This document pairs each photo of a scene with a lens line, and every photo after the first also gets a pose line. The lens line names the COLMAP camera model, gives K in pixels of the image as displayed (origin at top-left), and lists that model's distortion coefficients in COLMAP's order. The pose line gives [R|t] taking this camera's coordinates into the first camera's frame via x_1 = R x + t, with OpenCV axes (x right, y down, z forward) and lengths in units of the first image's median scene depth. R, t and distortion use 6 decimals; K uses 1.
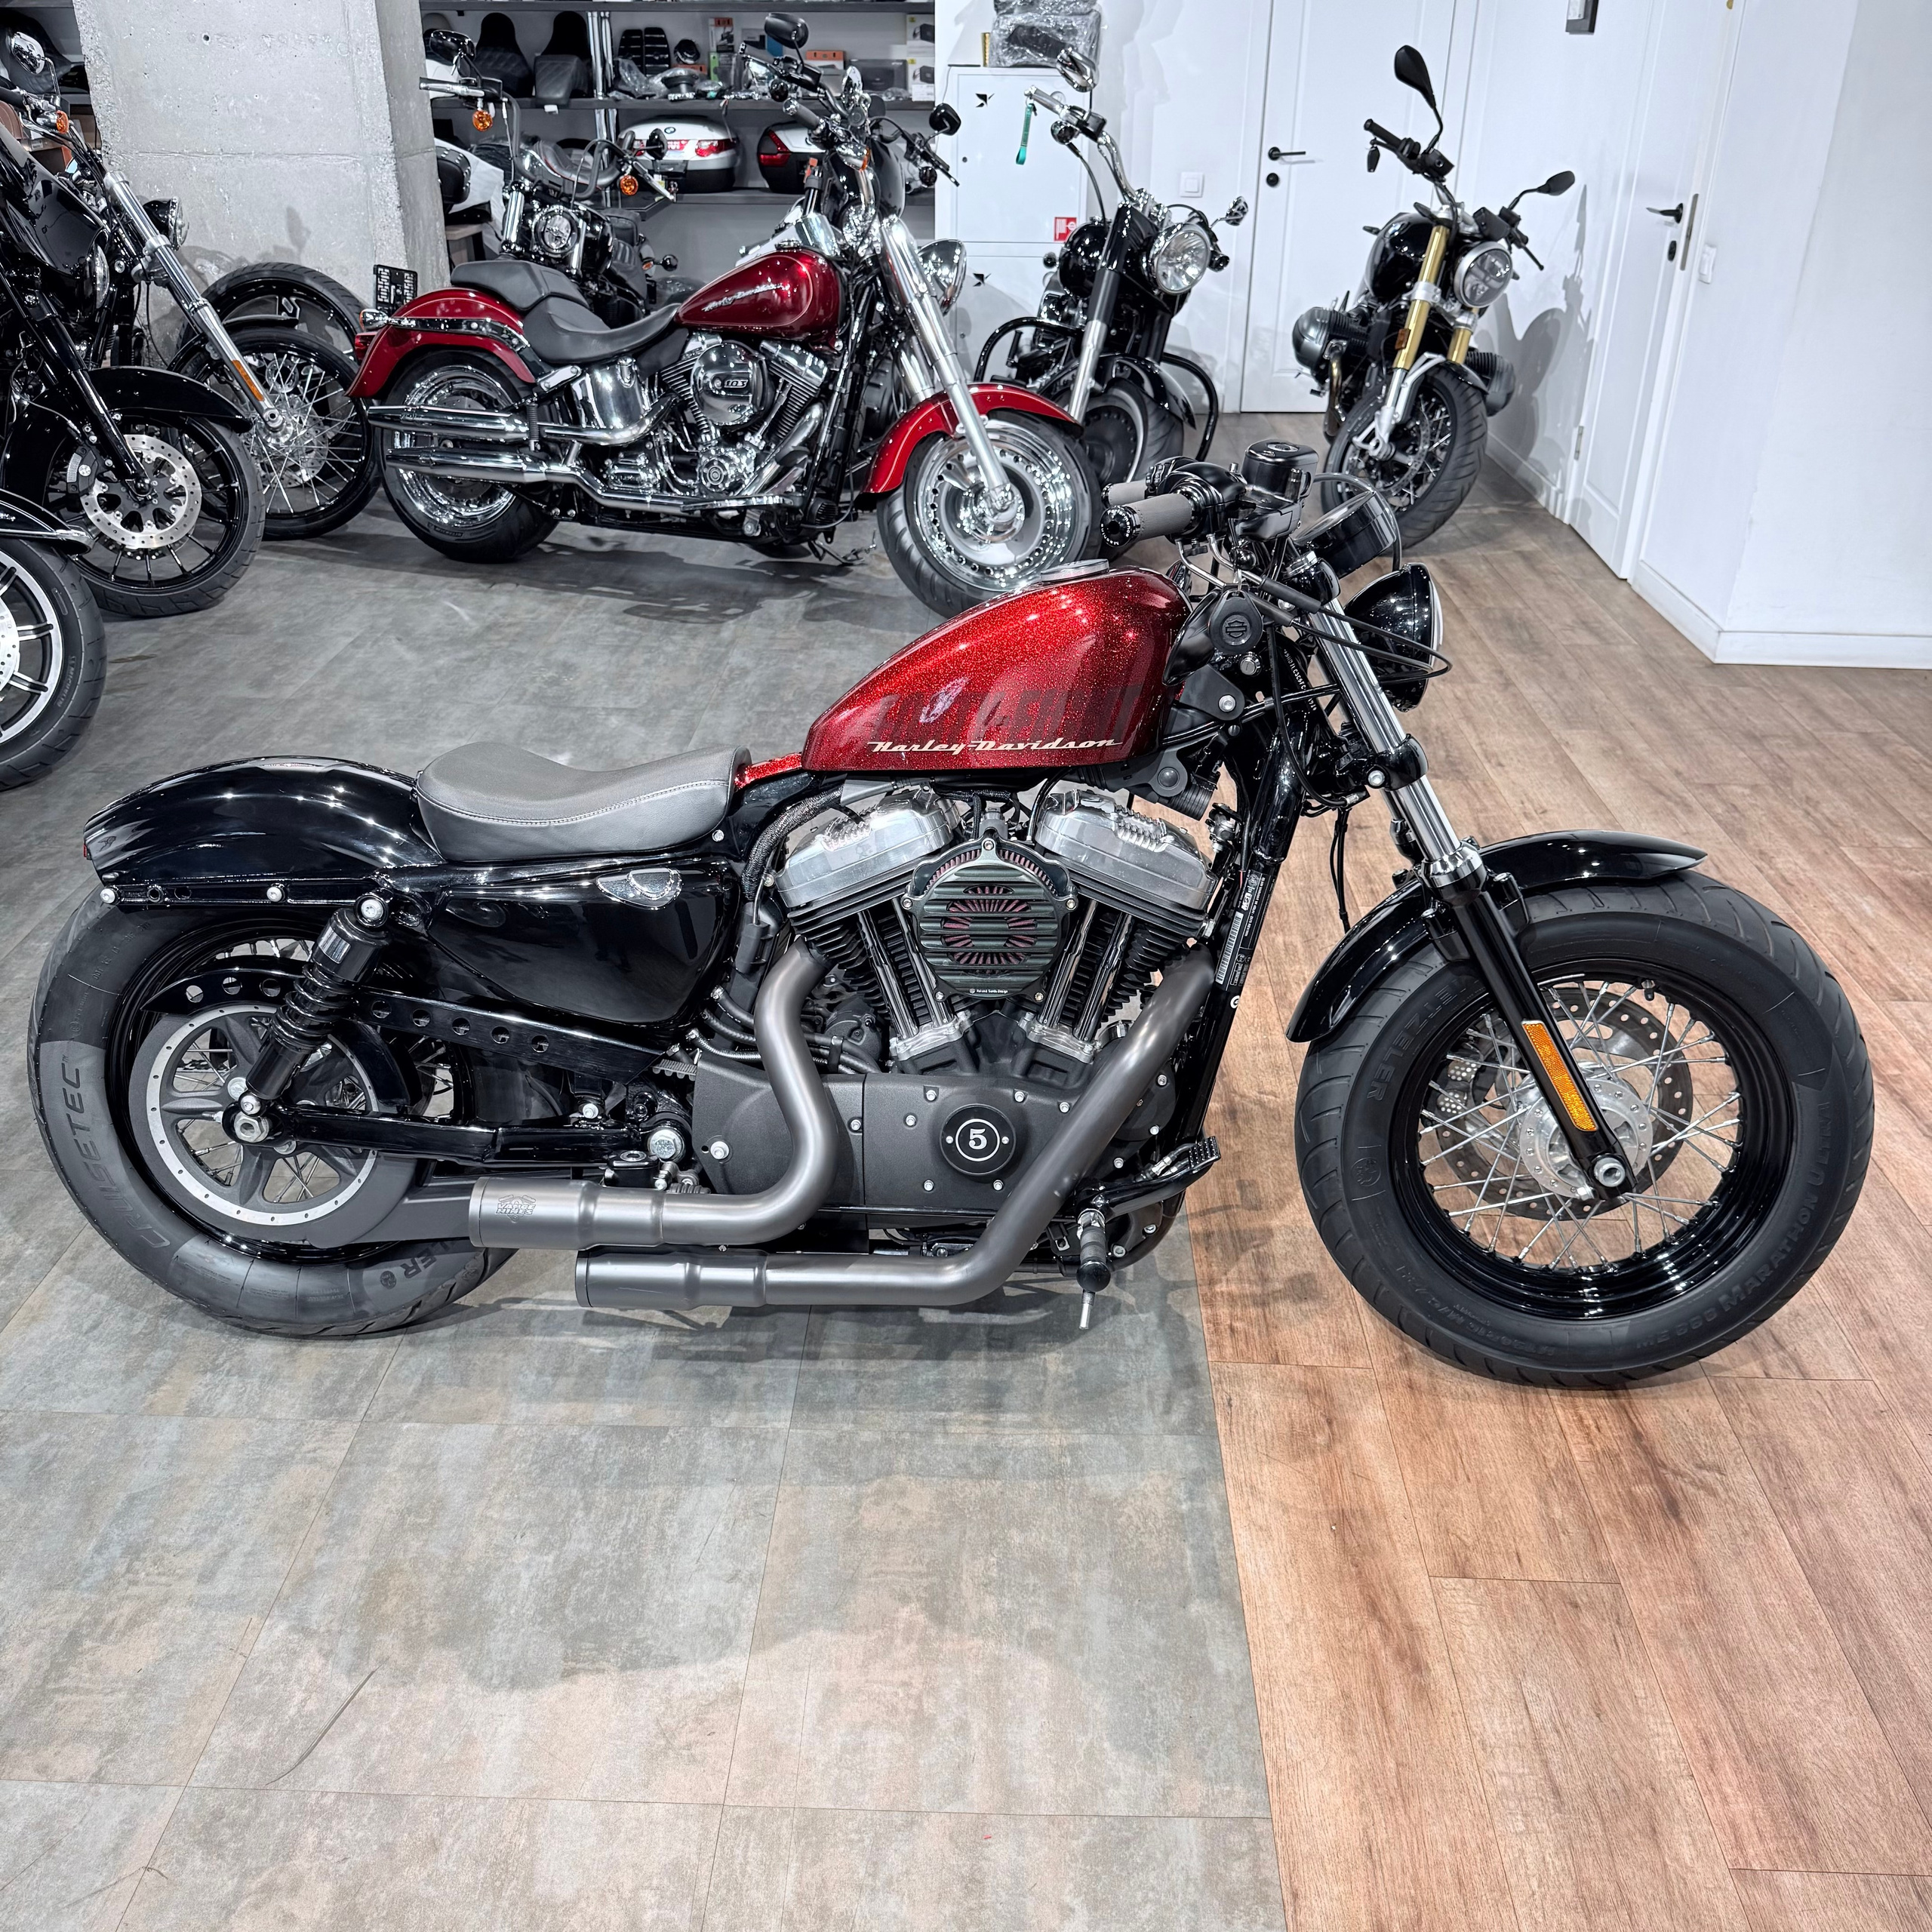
lens RADIAL K [[1787.4, 0, 959.4], [0, 1787.4, 974.0], [0, 0, 1]] dist [0.170286, -0.376607]
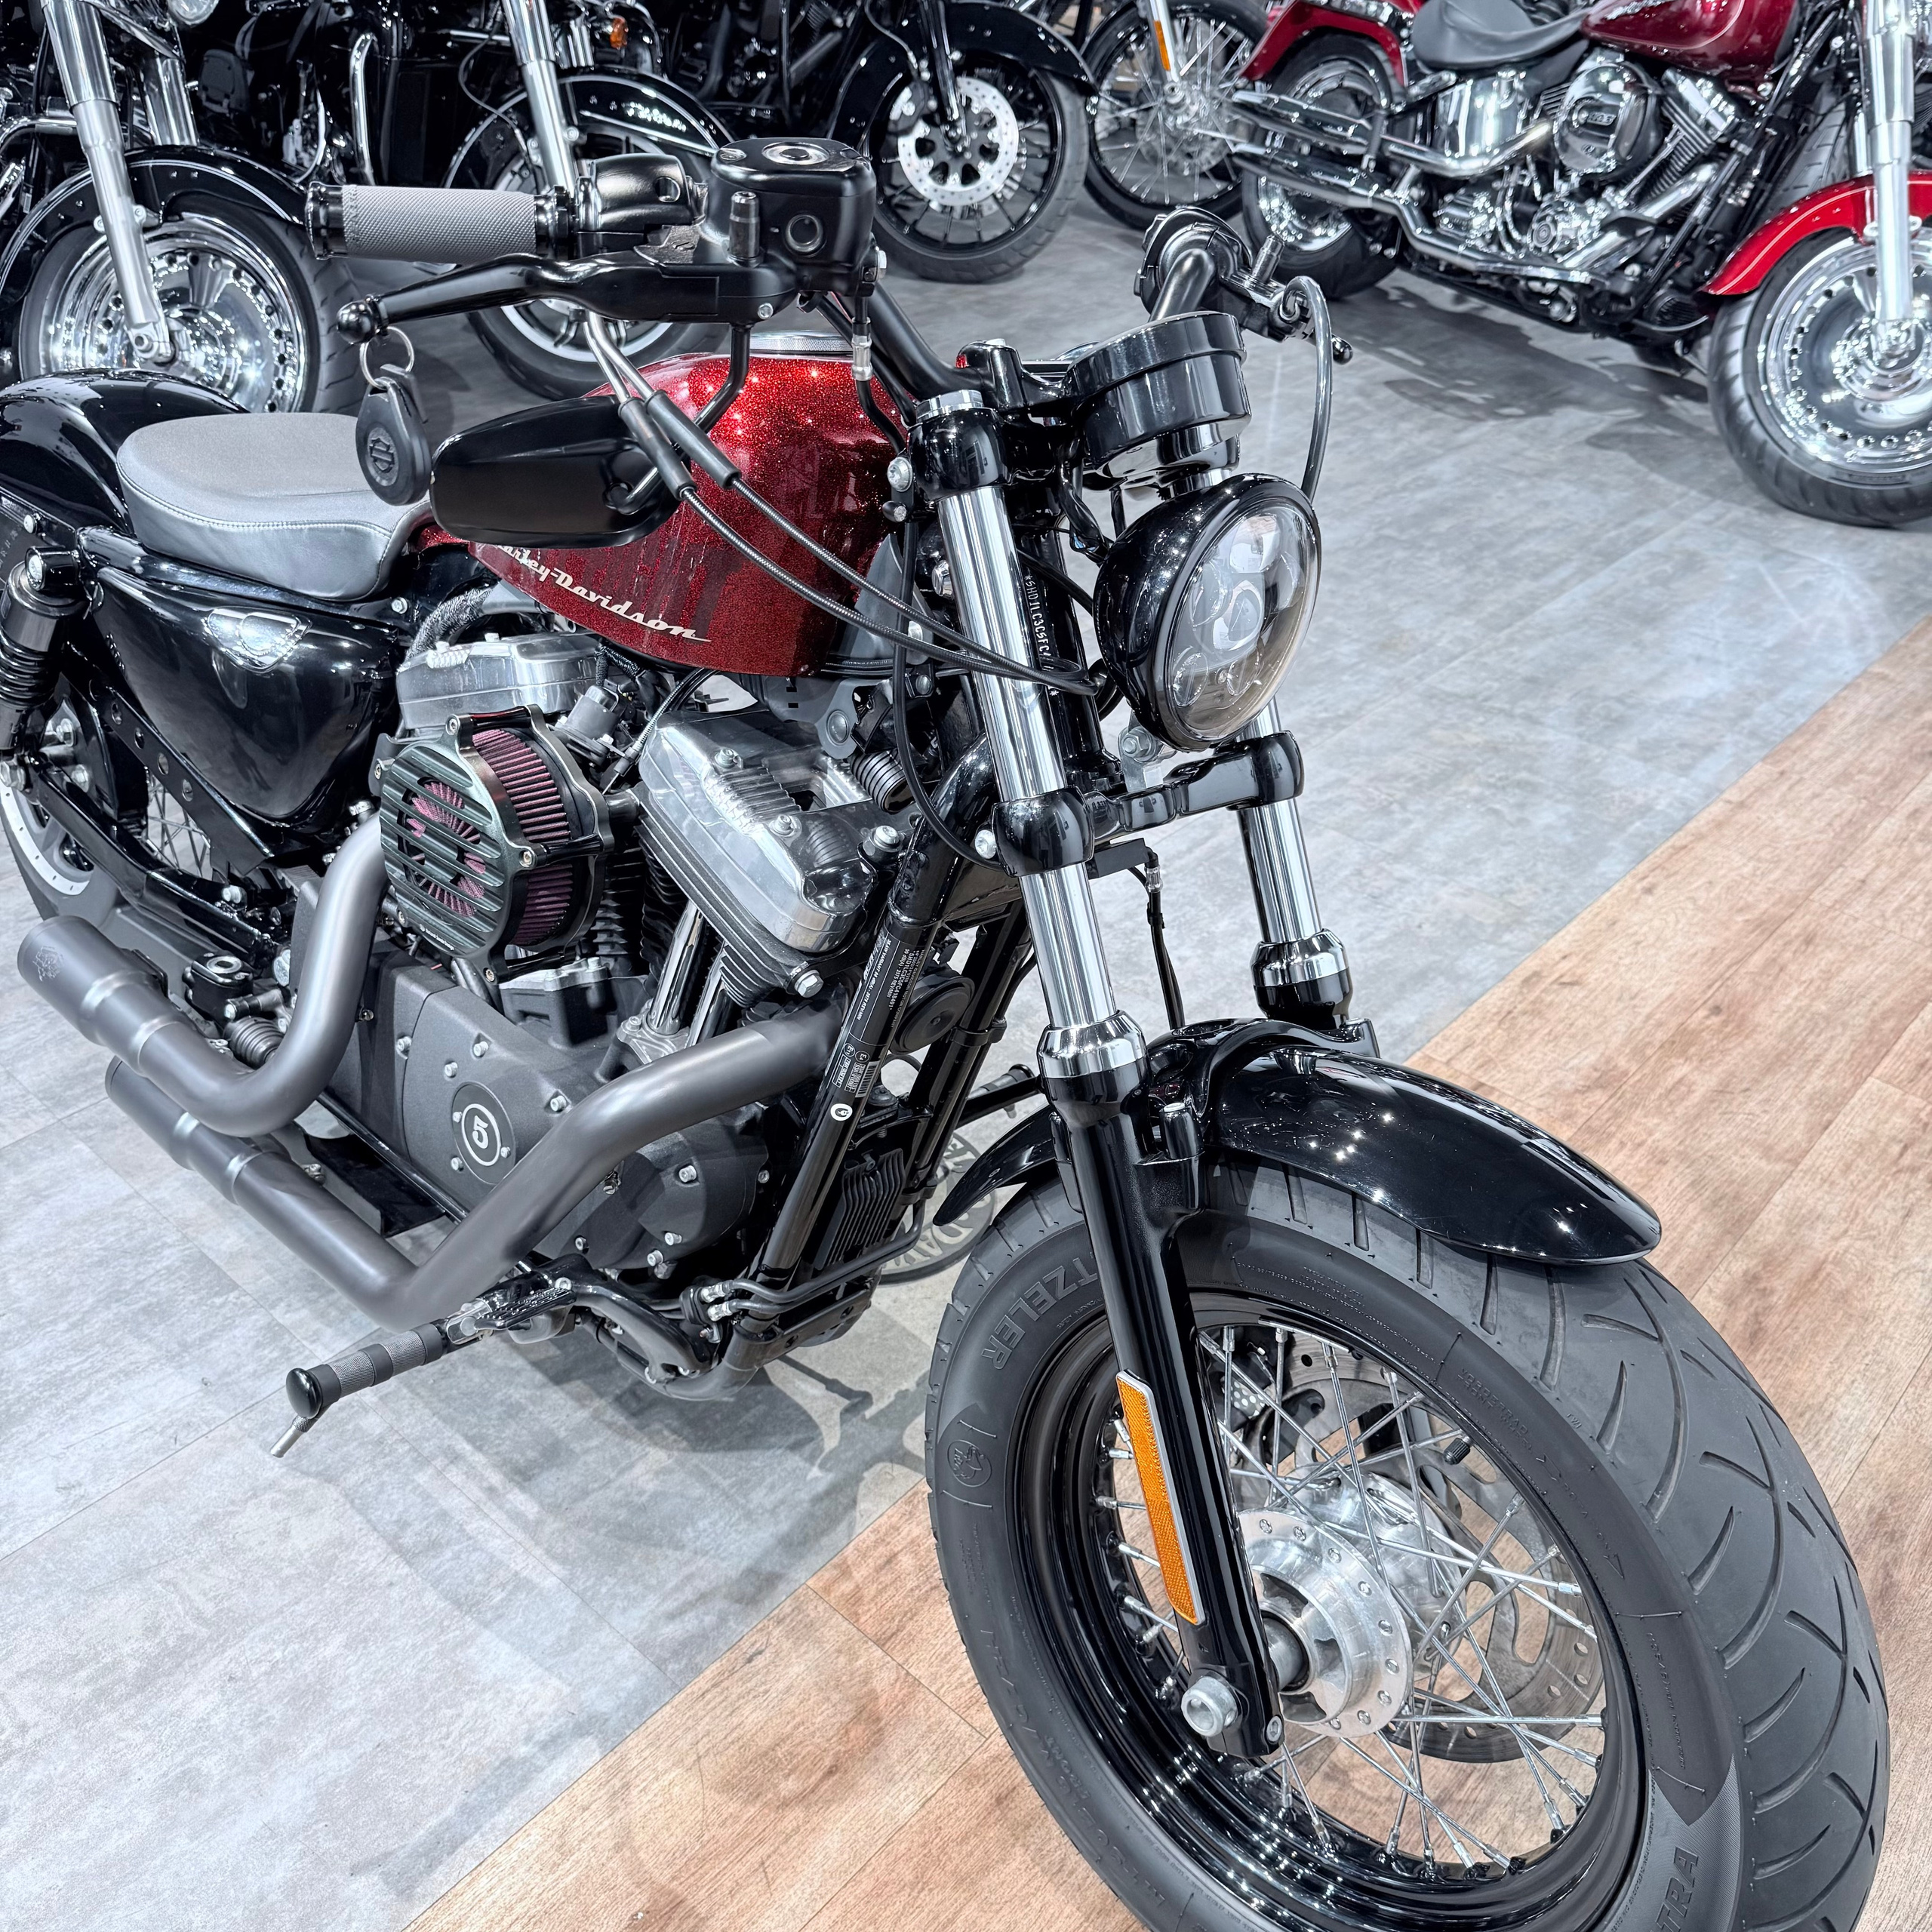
lens RADIAL K [[1811.2, 0, 966.4], [0, 1811.2, 967.1], [0, 0, 1]] dist [0.100588, -0.200413]
pose [[0.769420, 0.386634, -0.508436, 0.460028], [-0.324080, 0.922230, 0.210865, -0.166405], [0.550422, 0.002530, 0.834883, 0.484466]]
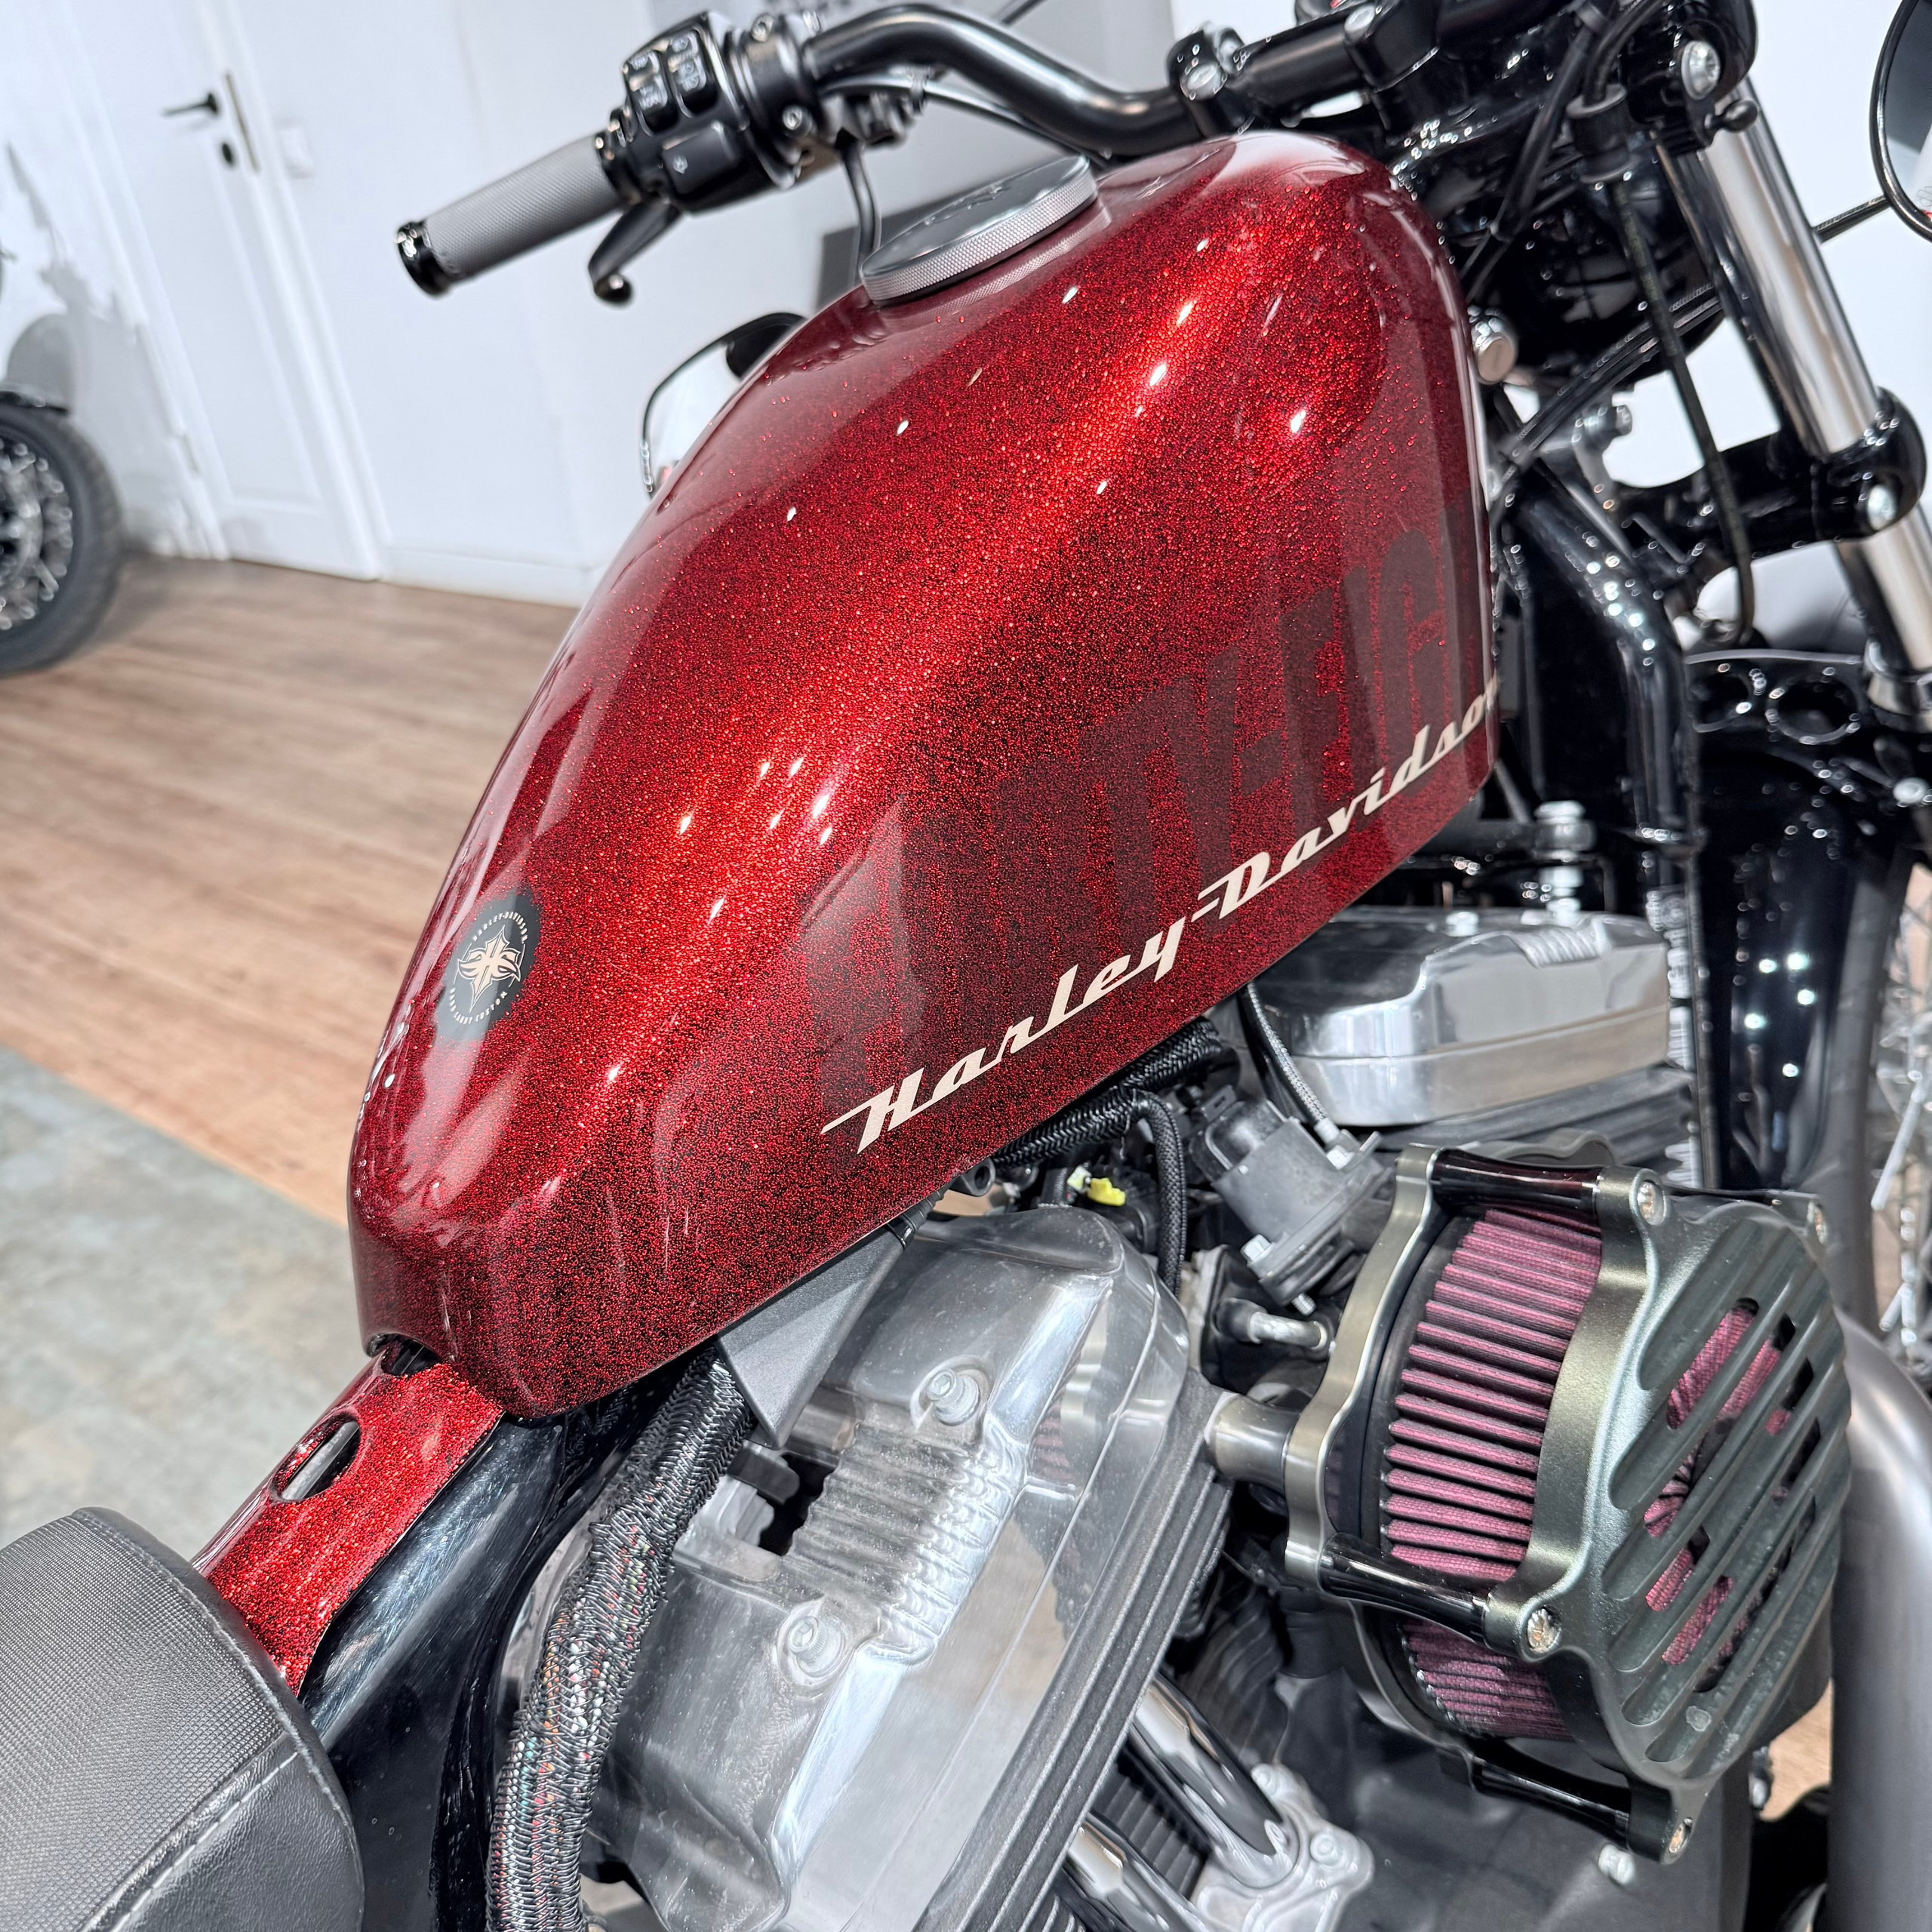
lens RADIAL K [[1829.3, 0, 949.1], [0, 1829.3, 962.6], [0, 0, 1]] dist [0.158756, -0.379840]
pose [[0.616502, -0.456026, 0.641846, -0.161813], [0.495623, 0.858188, 0.133682, -0.155808], [-0.611787, 0.235698, 0.755091, 0.755218]]
